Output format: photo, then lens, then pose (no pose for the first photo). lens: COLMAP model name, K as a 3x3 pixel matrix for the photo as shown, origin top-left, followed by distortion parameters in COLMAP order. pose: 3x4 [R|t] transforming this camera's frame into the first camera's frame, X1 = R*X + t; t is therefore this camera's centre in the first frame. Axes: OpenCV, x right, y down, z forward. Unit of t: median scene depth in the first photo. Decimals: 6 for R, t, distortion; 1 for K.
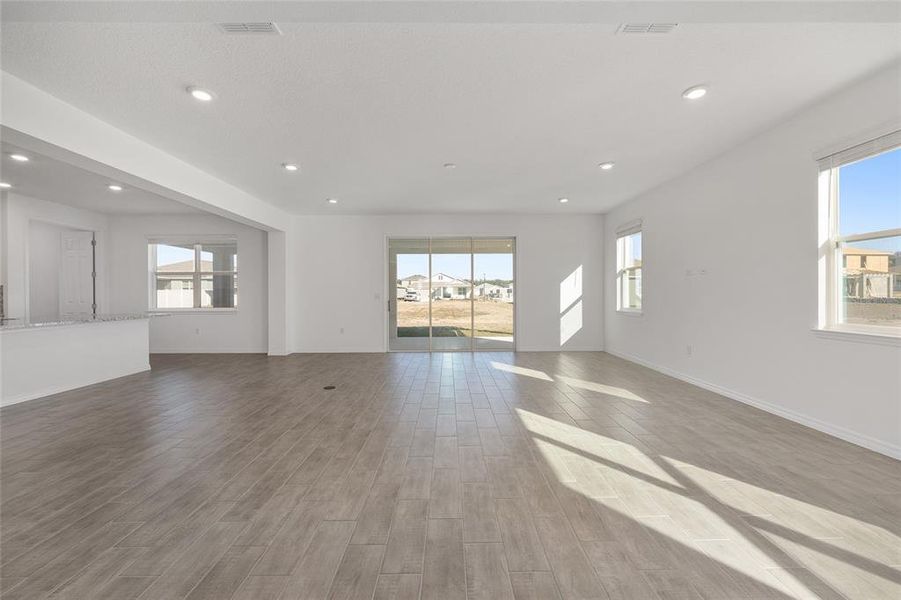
lens RADIAL K [[360.3, 0, 451.5], [0, 360.3, 298.0], [0, 0, 1]] dist [0.000375, -0.000042]
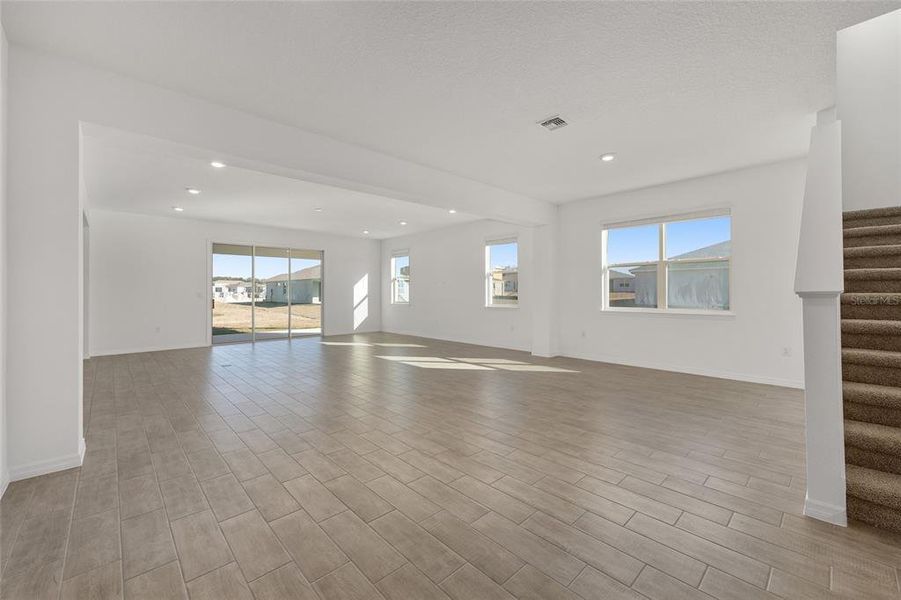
lens RADIAL K [[365.5, 0, 456.1], [0, 365.5, 293.5], [0, 0, 1]] dist [-0.000053, 0.000049]
pose [[0.728322, -0.000352, 0.685234, -0.388844], [0.007062, 0.999951, -0.006992, 0.002749], [-0.685198, 0.009931, 0.728289, -0.320200]]
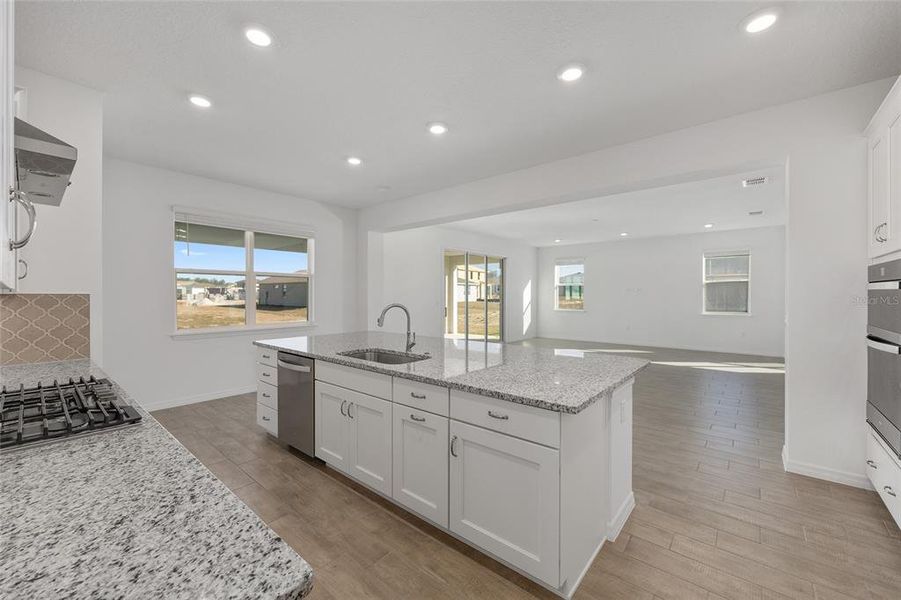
lens RADIAL K [[366.6, 0, 435.4], [0, 366.6, 299.8], [0, 0, 1]] dist [-0.000990, -0.000141]
pose [[0.667475, -0.007223, 0.744598, -1.022843], [0.005116, 0.999974, 0.005115, -0.018839], [-0.744615, 0.000395, 0.667494, 0.284070]]
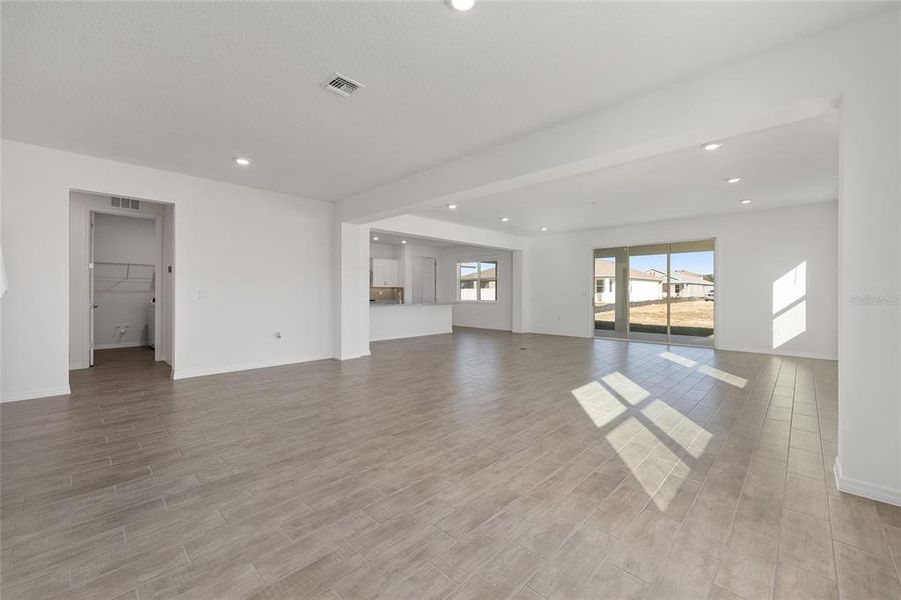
lens RADIAL K [[358.8, 0, 452.2], [0, 358.8, 293.1], [0, 0, 1]] dist [0.000664, 0.000064]
pose [[0.711451, 0.006537, -0.702705, 0.364436], [-0.011797, 0.999927, -0.002642, -0.000121], [0.702636, 0.010170, 0.711476, -0.253206]]
